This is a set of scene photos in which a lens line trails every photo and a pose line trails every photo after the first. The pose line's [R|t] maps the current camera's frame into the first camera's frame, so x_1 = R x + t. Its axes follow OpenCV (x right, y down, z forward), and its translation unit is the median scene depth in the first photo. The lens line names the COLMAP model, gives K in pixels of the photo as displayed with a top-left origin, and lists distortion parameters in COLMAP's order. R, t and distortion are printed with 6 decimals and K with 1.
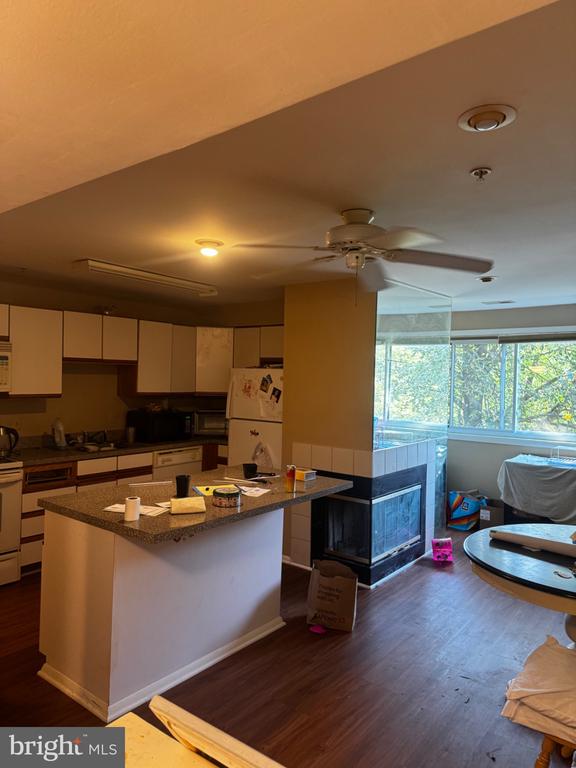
lens RADIAL K [[548.6, 0, 288.0], [0, 548.6, 384.0], [0, 0, 1]] dist [0.132290, -0.257791]
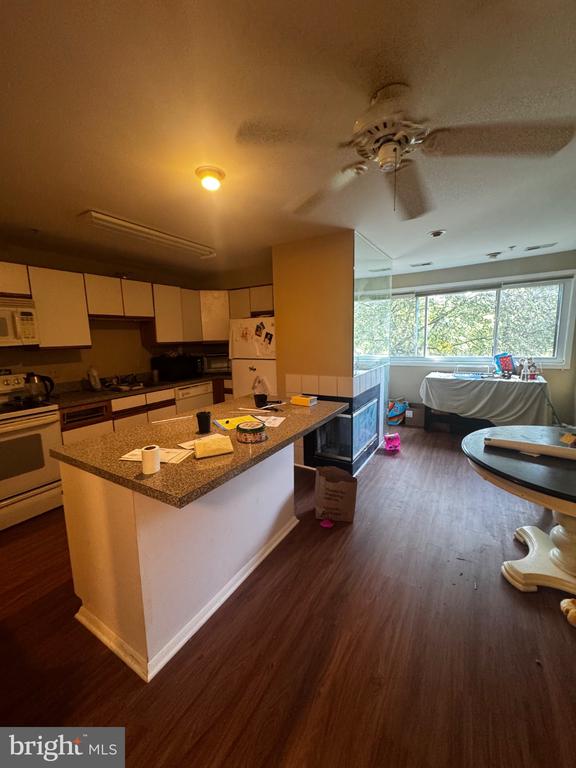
lens RADIAL K [[304.7, 0, 288.0], [0, 304.7, 384.0], [0, 0, 1]] dist [-0.009724, 0.000008]
pose [[0.991975, -0.065687, 0.108027, -0.063338], [0.050107, 0.988728, 0.141091, 0.029385], [-0.116077, -0.134546, 0.984085, 0.299192]]
